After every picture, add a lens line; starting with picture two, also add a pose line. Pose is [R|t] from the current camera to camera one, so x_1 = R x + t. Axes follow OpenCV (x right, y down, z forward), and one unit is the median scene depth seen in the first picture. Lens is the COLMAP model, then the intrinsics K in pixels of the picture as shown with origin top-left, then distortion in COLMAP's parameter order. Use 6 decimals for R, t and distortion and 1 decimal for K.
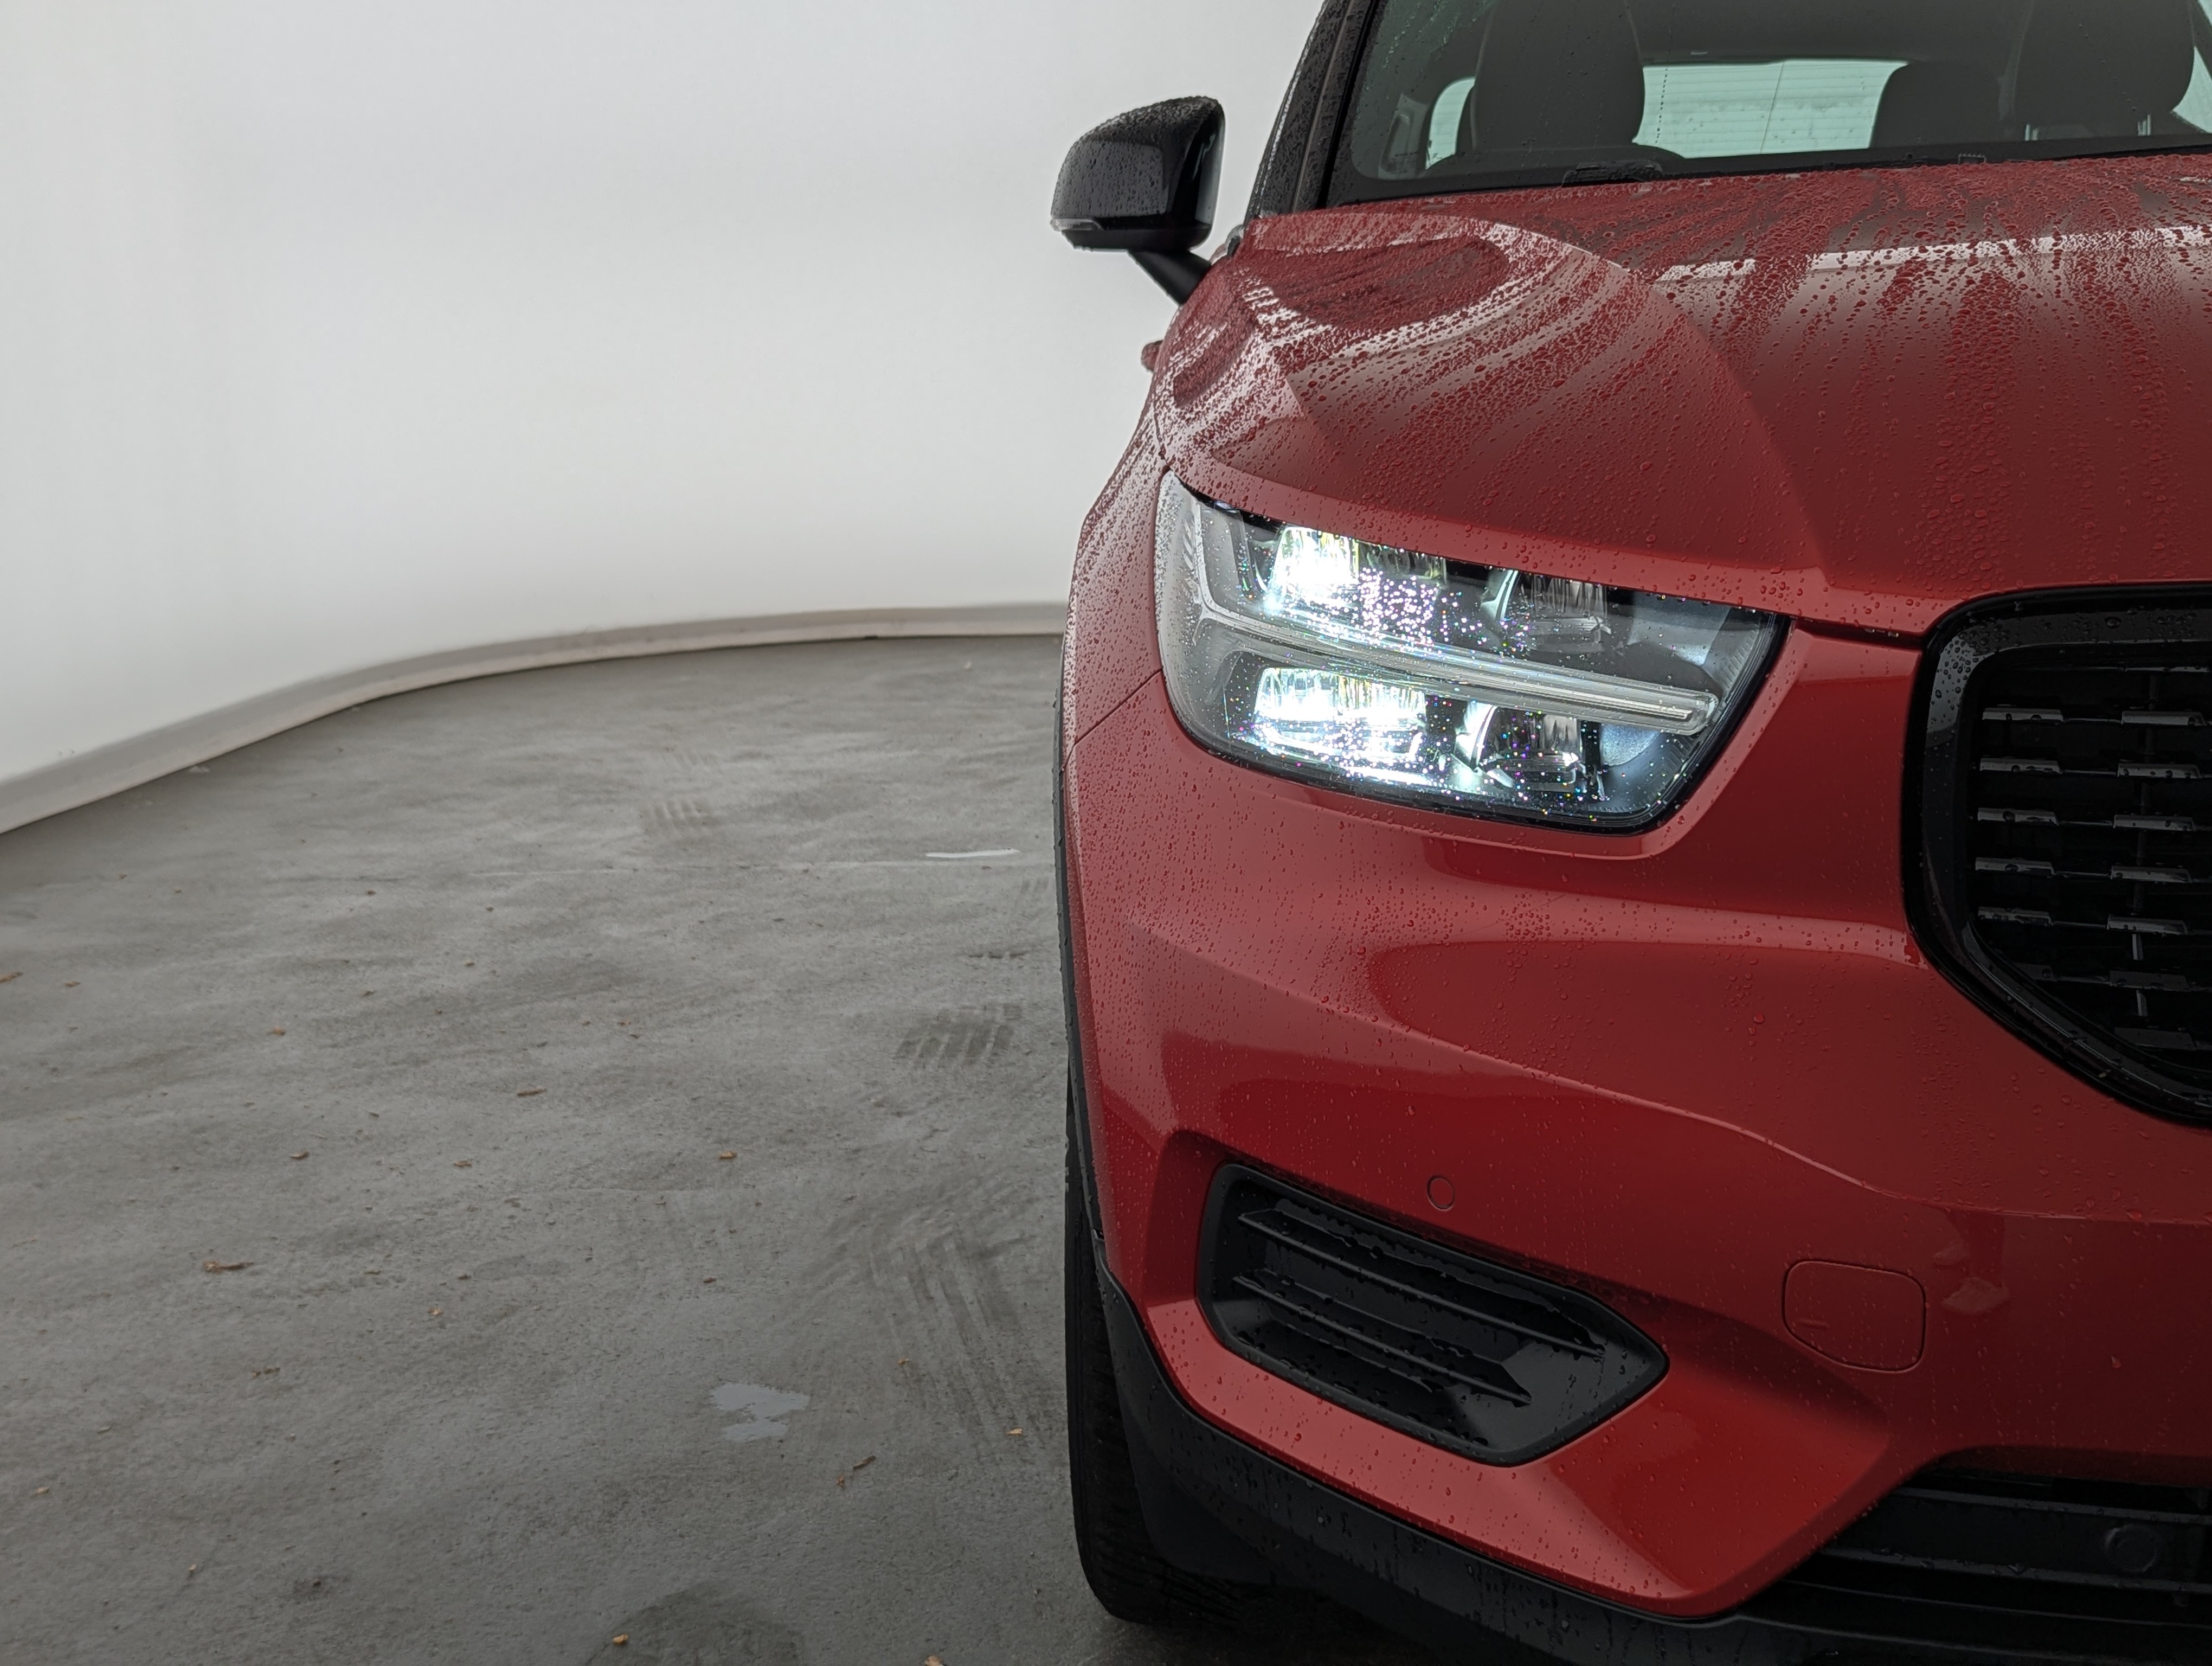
lens RADIAL K [[2163.2, 0, 1113.0], [0, 2163.2, 786.3], [0, 0, 1]] dist [0.045791, -0.029563]
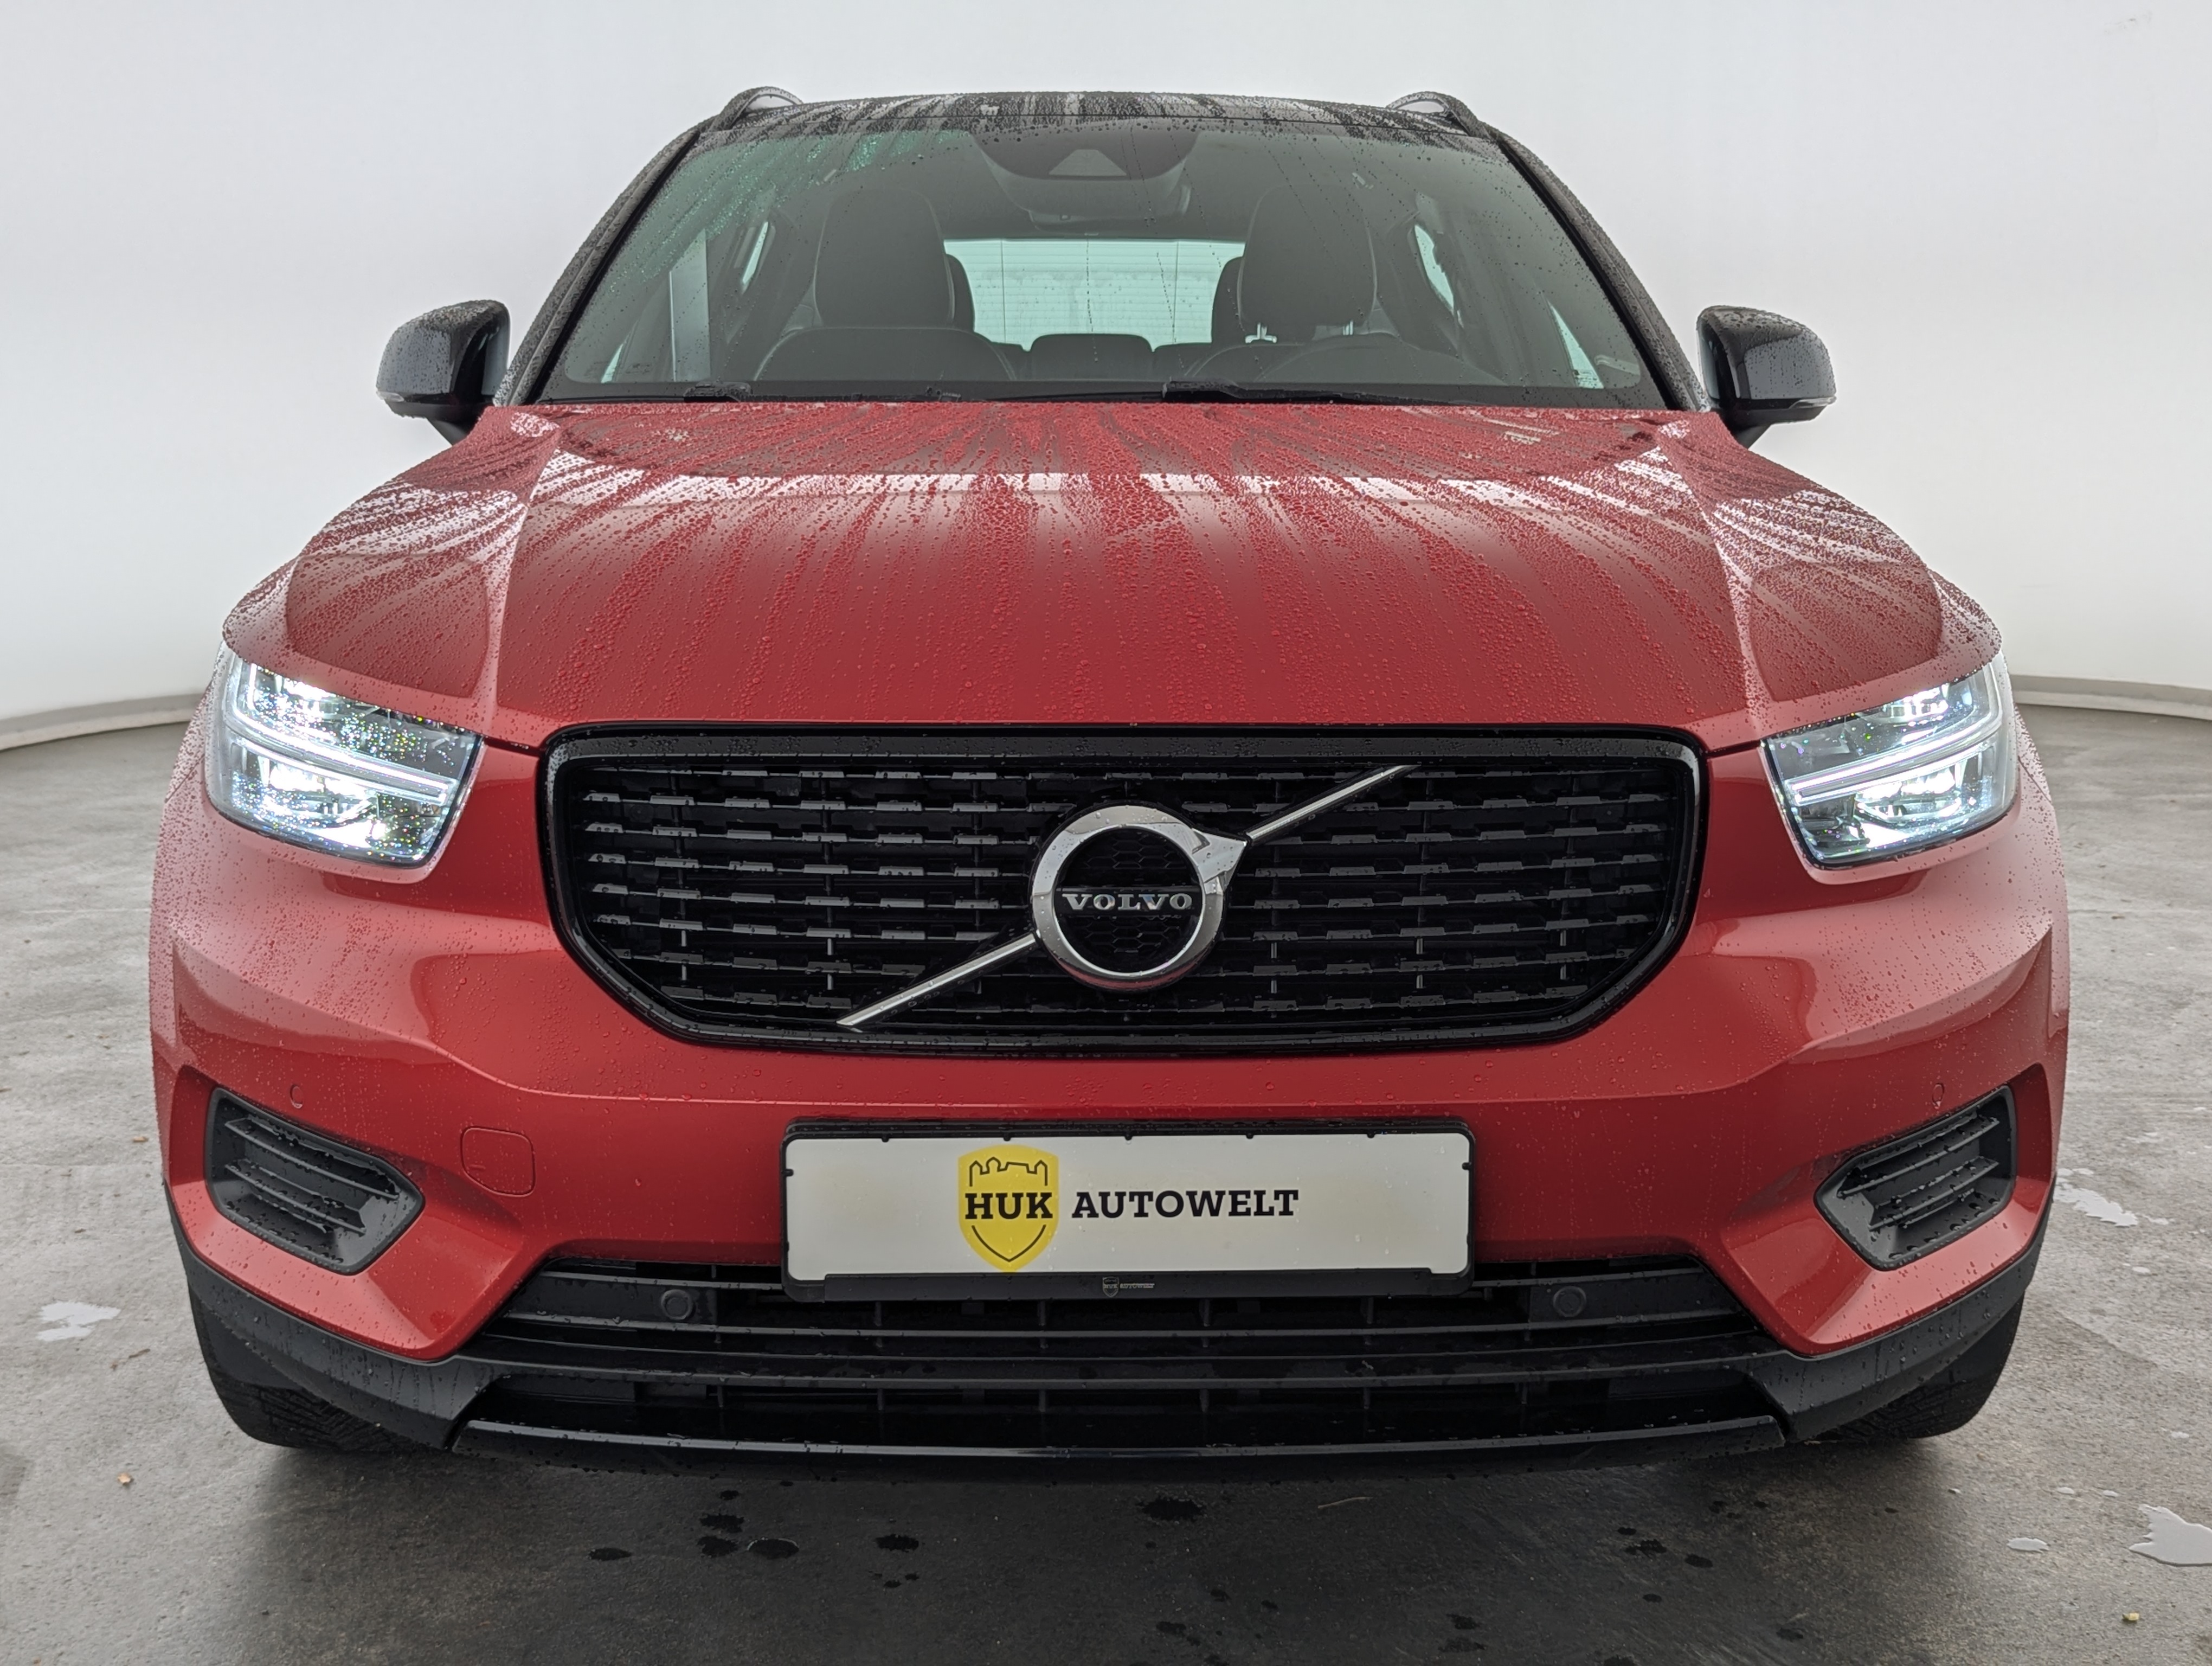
lens RADIAL K [[2186.7, 0, 1117.2], [0, 2186.7, 802.2], [0, 0, 1]] dist [0.006042, 0.009949]
pose [[0.996193, 0.016688, 0.085565, 0.325776], [-0.014899, 0.999658, -0.021503, 0.000537], [-0.085895, 0.020147, 0.996101, -0.338437]]
